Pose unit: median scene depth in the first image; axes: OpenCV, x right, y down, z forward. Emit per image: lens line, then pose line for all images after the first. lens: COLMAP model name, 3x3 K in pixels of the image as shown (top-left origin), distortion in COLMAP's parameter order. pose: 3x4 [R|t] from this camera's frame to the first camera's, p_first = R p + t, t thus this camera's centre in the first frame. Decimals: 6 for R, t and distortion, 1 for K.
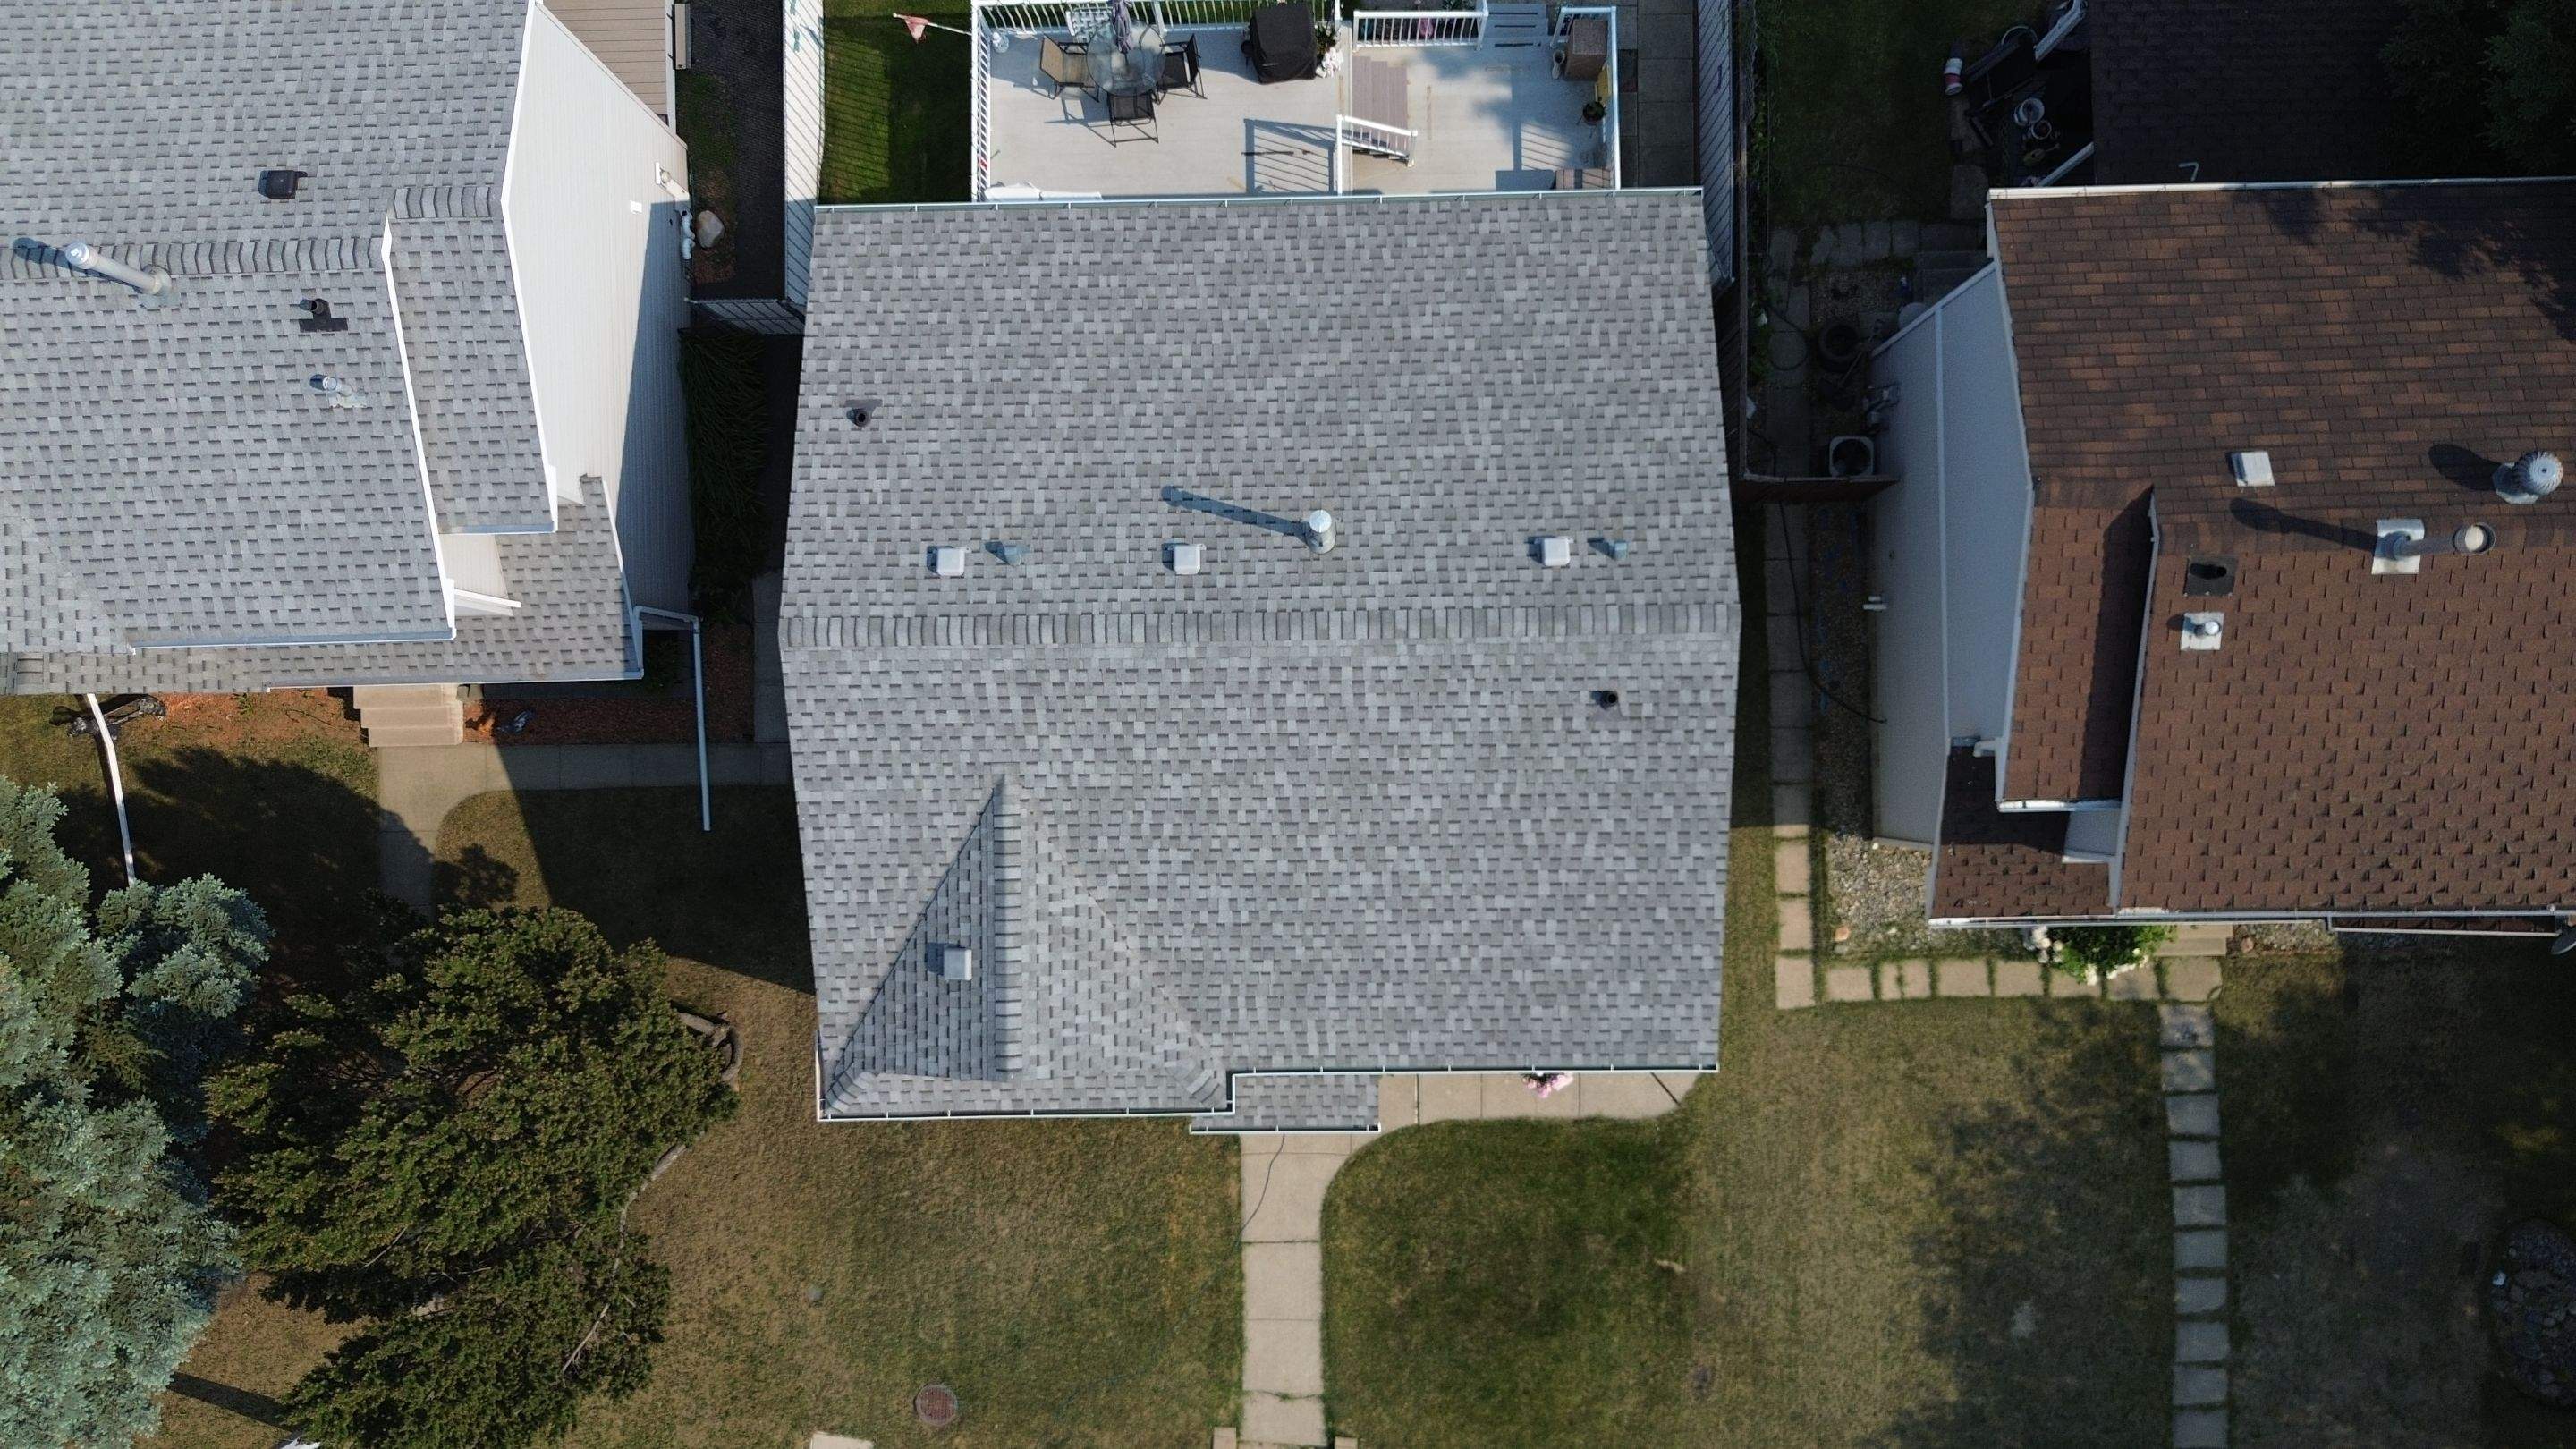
lens RADIAL K [[1828.4, 0, 1289.0], [0, 1828.4, 716.3], [0, 0, 1]] dist [0.070116, -0.059857]
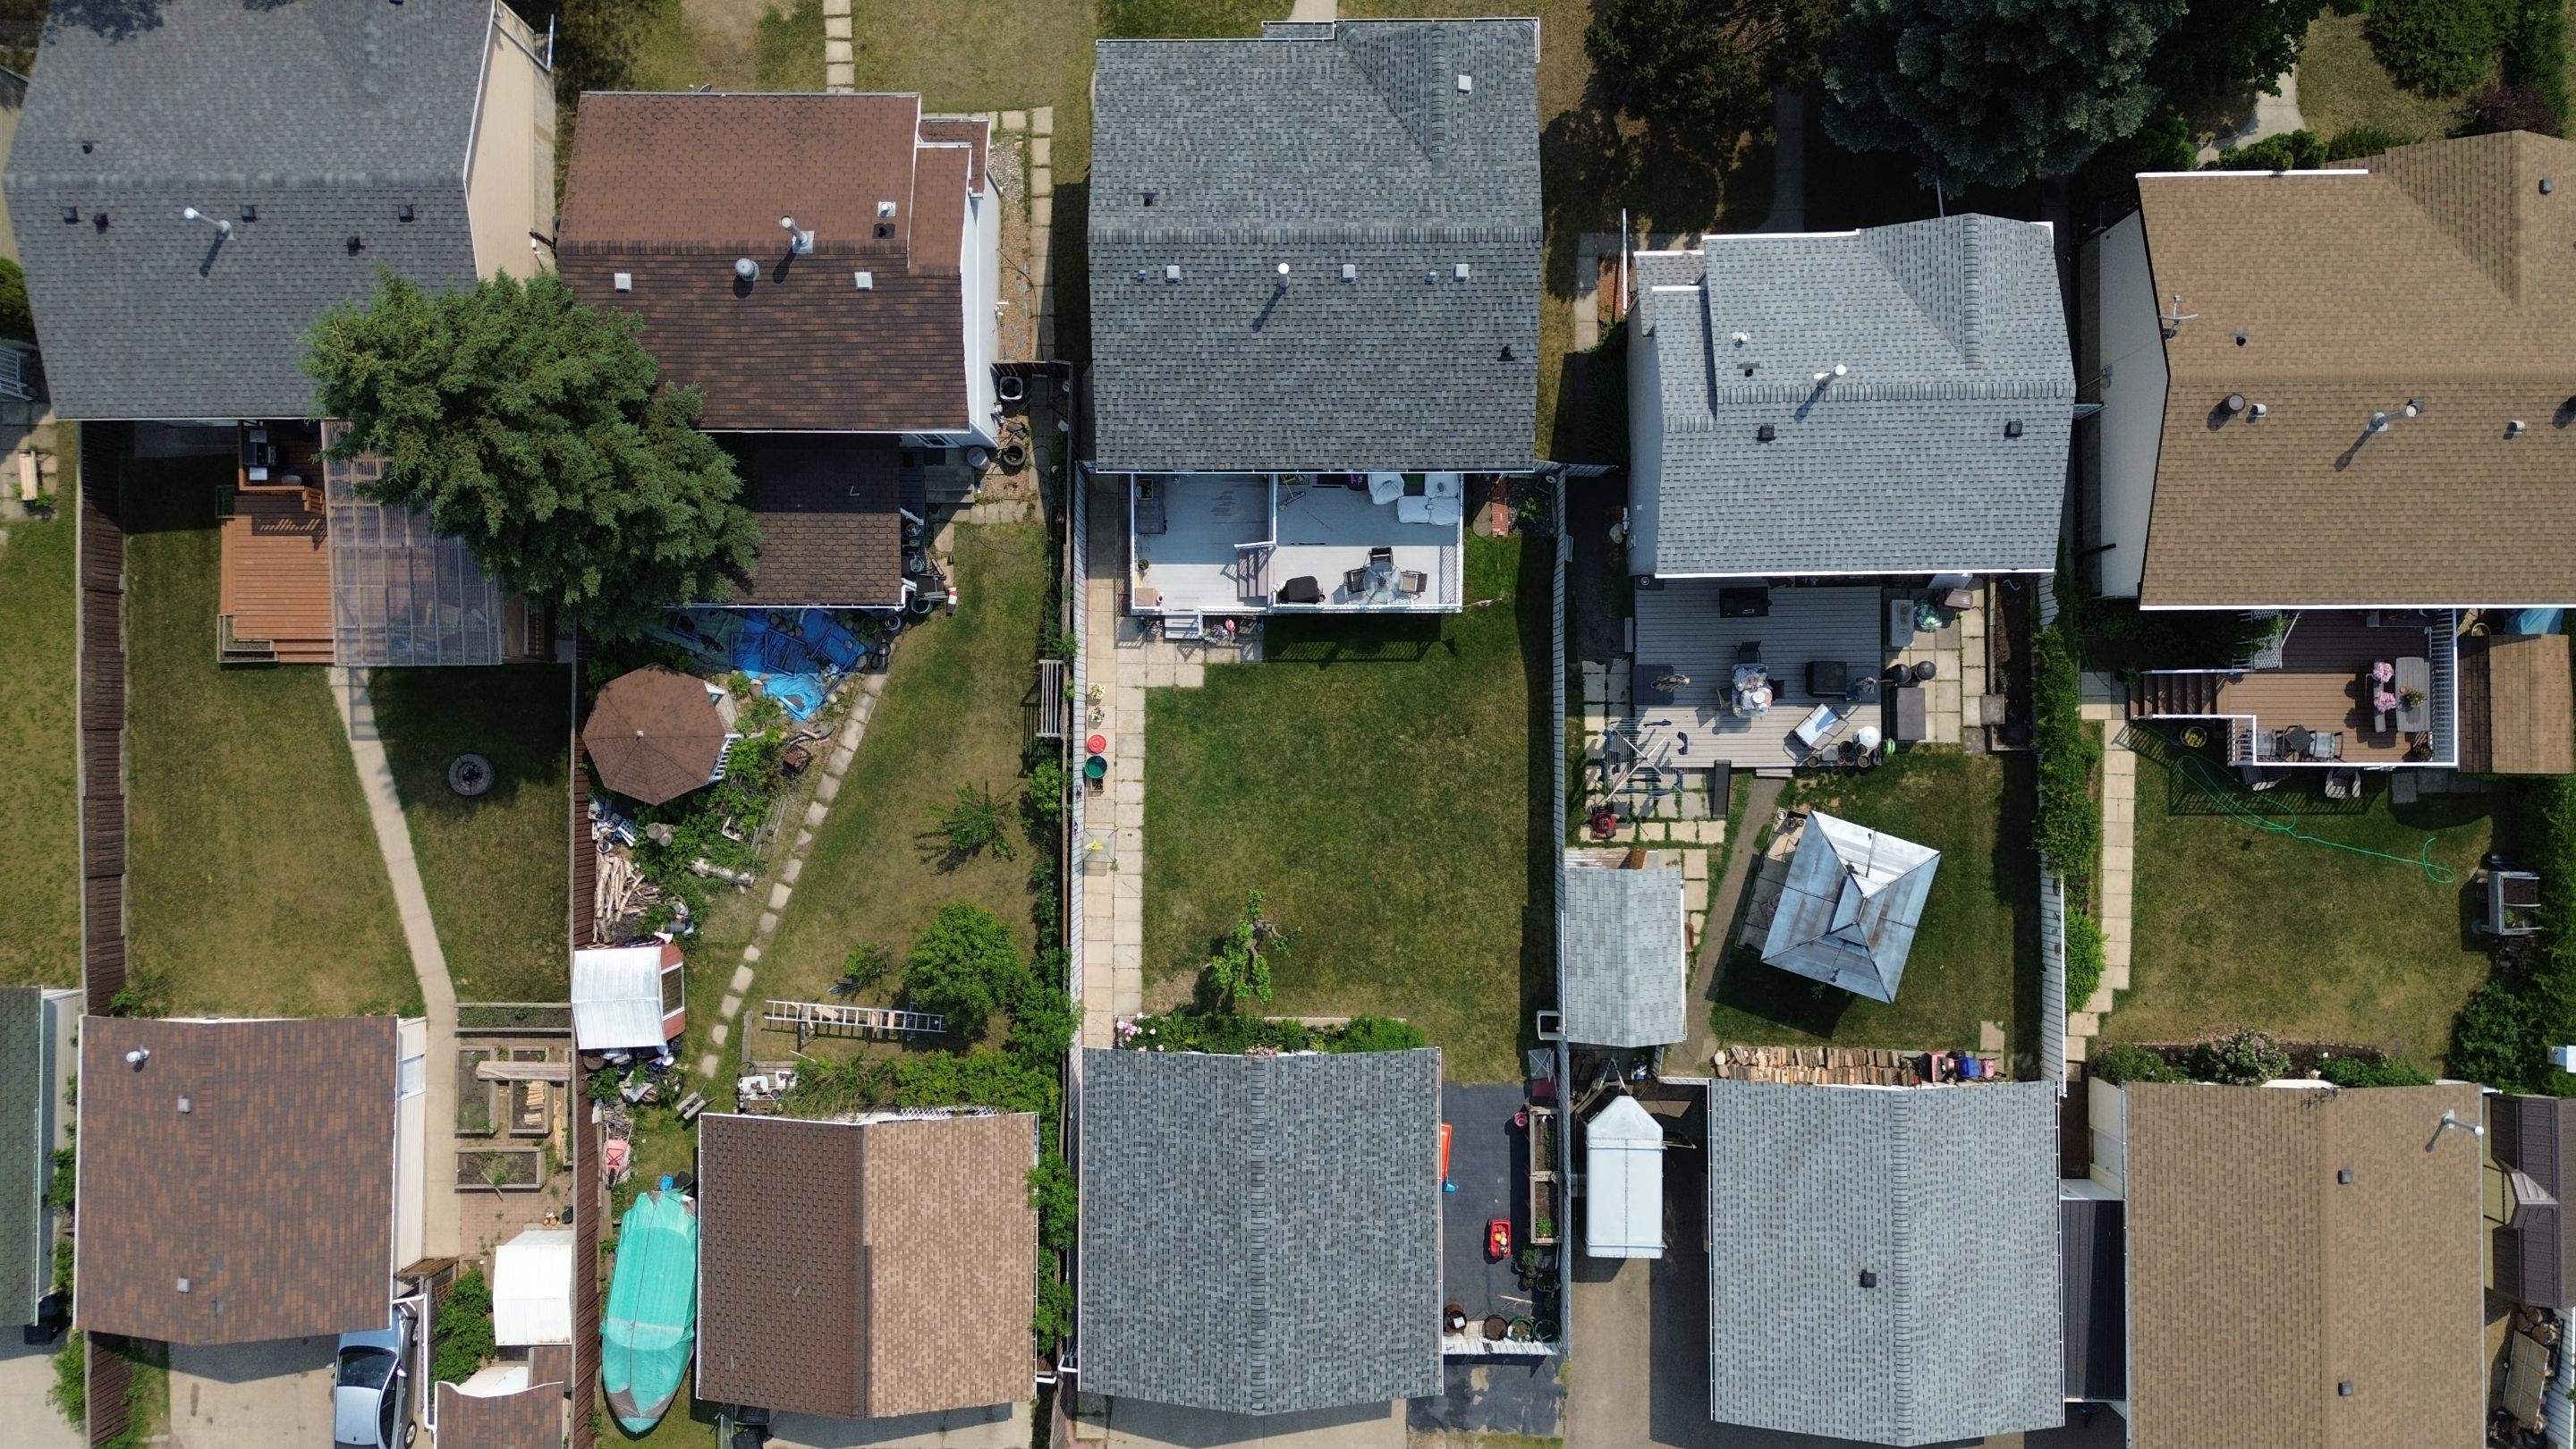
lens RADIAL K [[1828.4, 0, 1284.5], [0, 1828.4, 710.4], [0, 0, 1]] dist [0.070116, -0.059857]
pose [[-0.999023, -0.015792, 0.041265, -0.074796], [0.017781, -0.998675, 0.048291, -0.669845], [0.040448, 0.048978, 0.997981, -1.038845]]
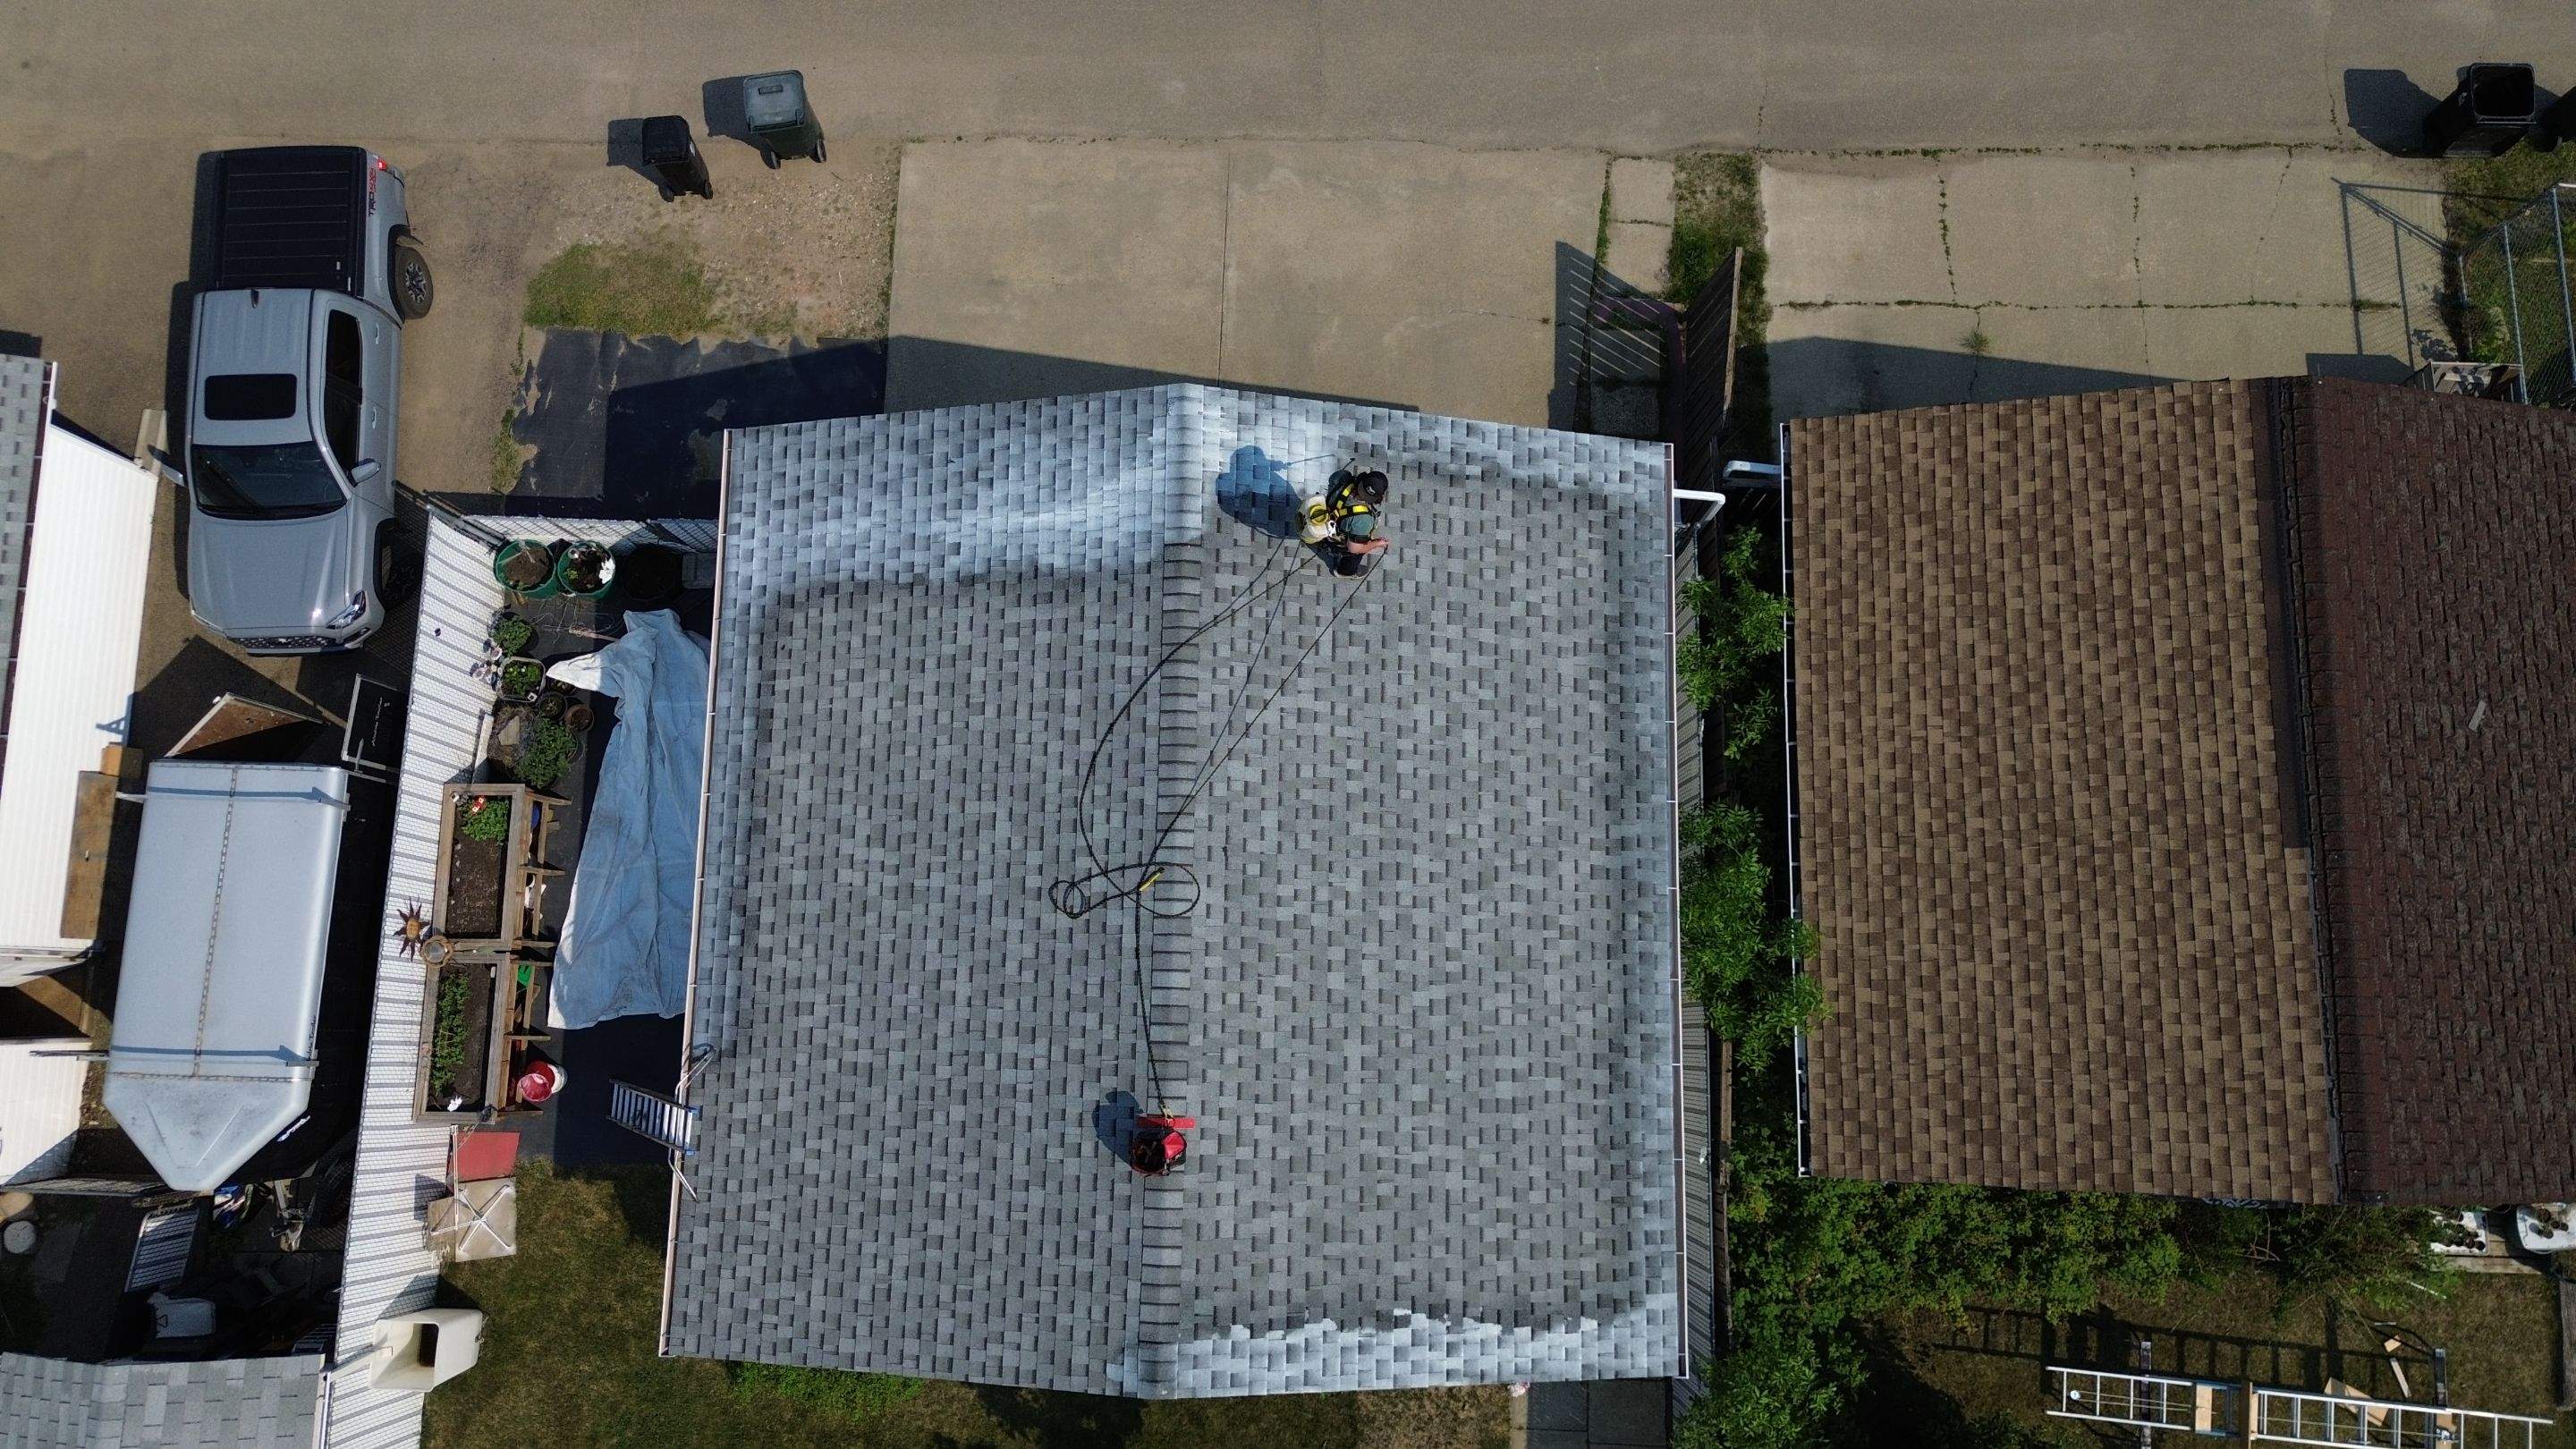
lens RADIAL K [[1828.4, 0, 1286.9], [0, 1828.4, 715.5], [0, 0, 1]] dist [0.070116, -0.059857]
pose [[0.999382, 0.034979, -0.003479, 0.077167], [-0.035141, 0.991695, -0.123718, -1.136088], [-0.000878, 0.123763, 0.992311, 0.342022]]
